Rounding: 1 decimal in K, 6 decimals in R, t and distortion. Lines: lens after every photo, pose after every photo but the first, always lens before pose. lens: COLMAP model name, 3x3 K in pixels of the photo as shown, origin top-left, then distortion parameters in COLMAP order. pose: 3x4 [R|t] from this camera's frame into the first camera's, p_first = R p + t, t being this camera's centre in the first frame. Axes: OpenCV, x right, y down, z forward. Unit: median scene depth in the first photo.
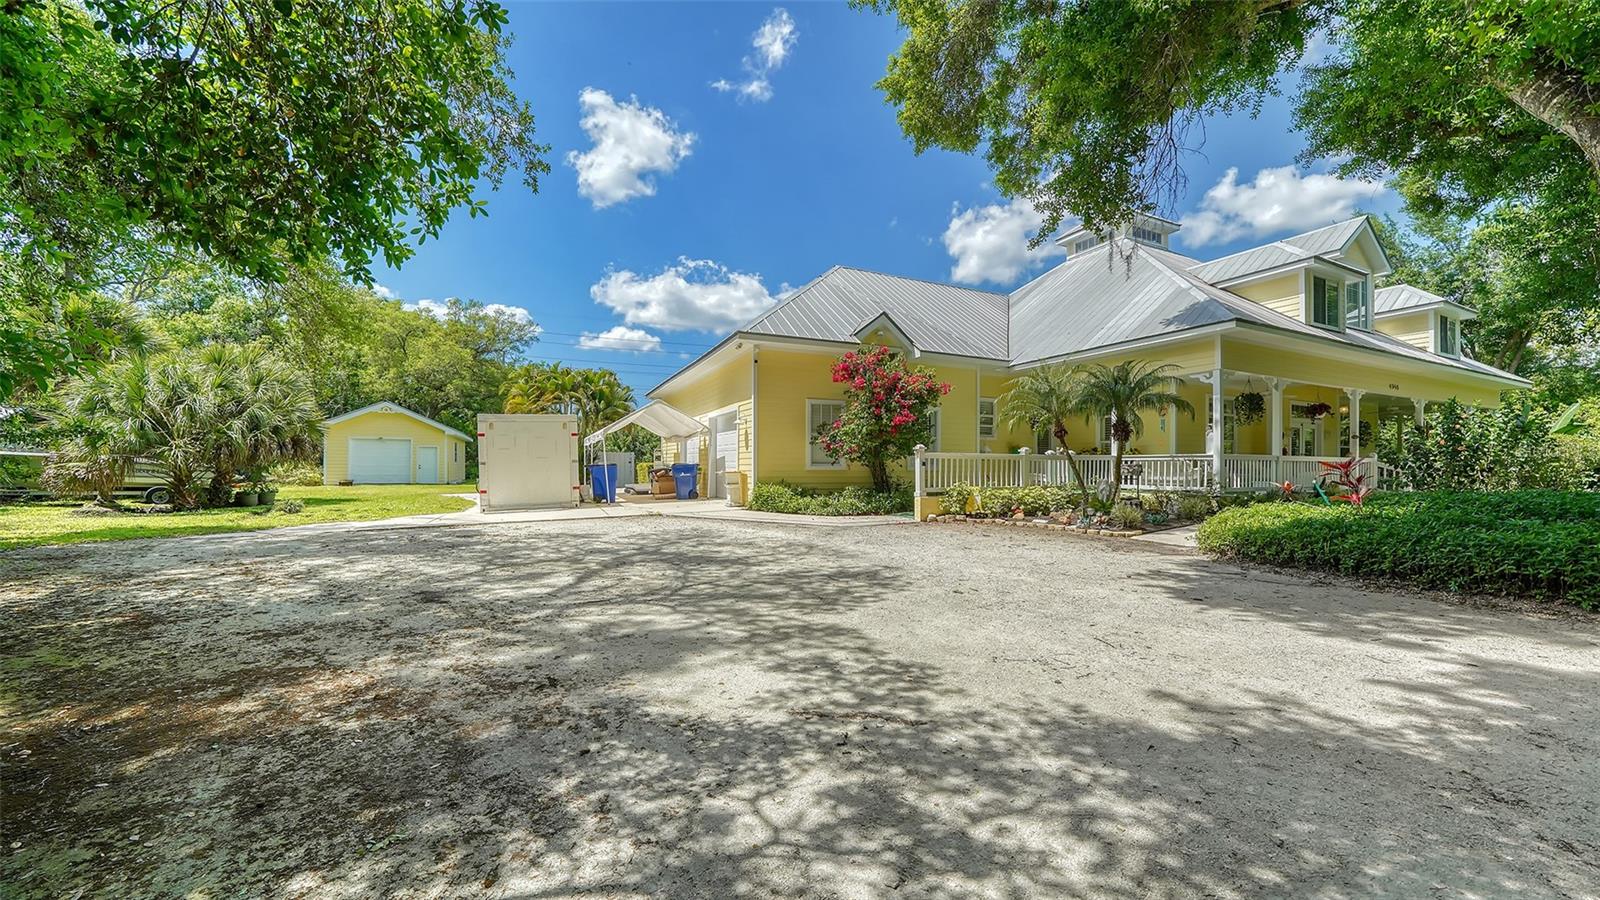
lens RADIAL K [[565.2, 0, 802.6], [0, 565.2, 458.6], [0, 0, 1]] dist [0.000453, 0.000001]
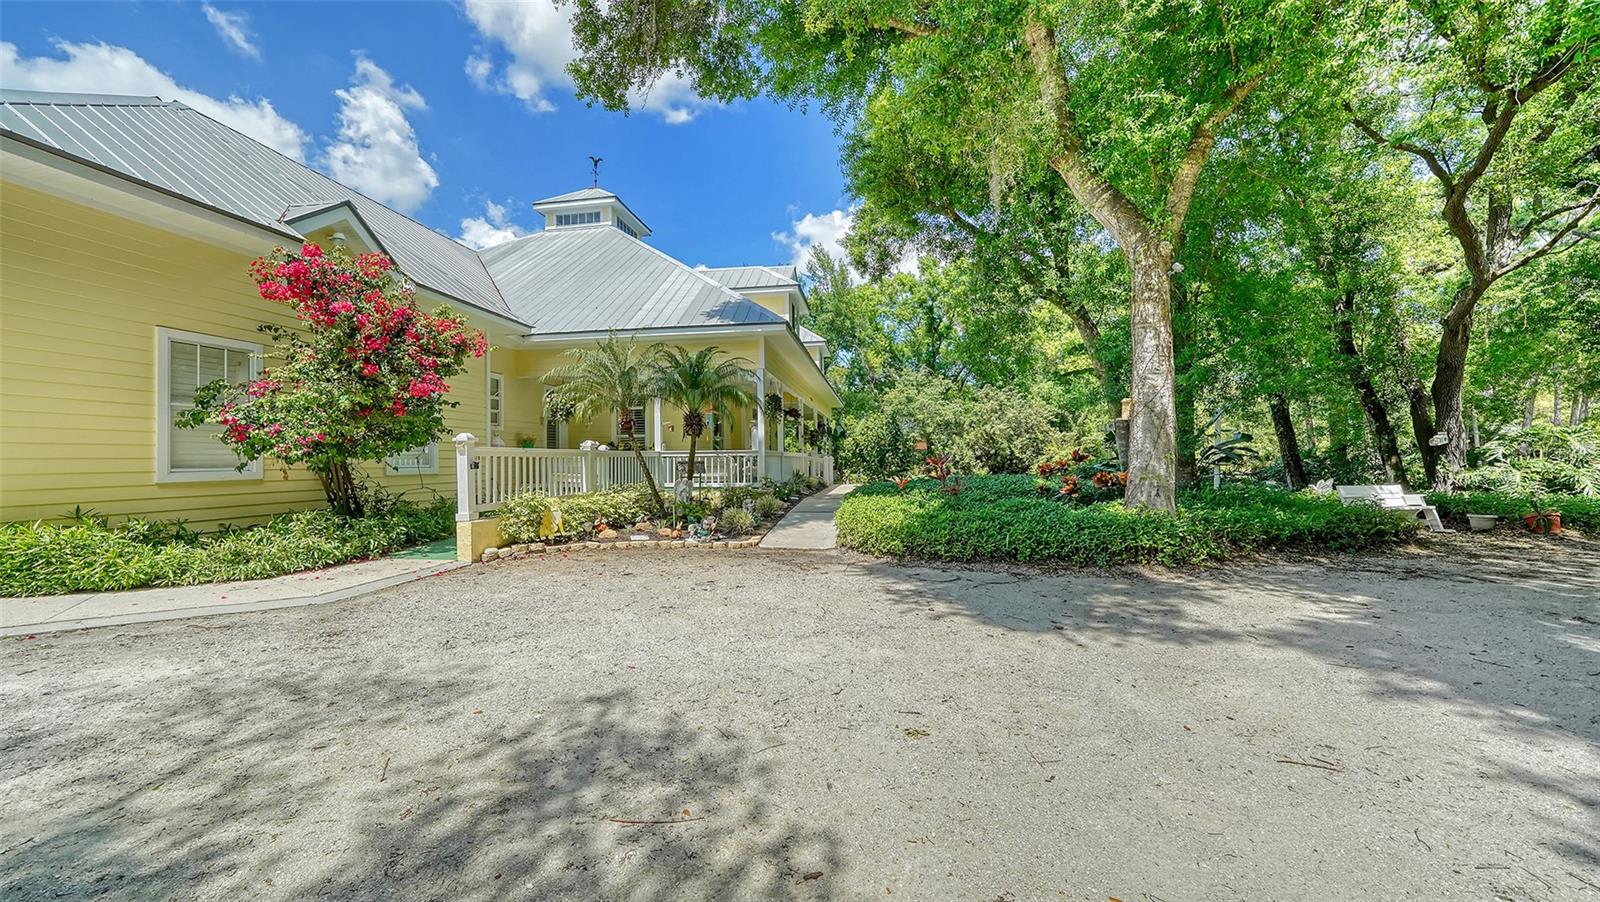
lens RADIAL K [[569.9, 0, 797.5], [0, 569.9, 444.3], [0, 0, 1]] dist [-0.002445, -0.000150]
pose [[0.565538, 0.011730, 0.824639, -0.085997], [0.002381, 0.999871, -0.015855, -0.002324], [-0.824719, 0.010931, 0.565437, 0.353848]]
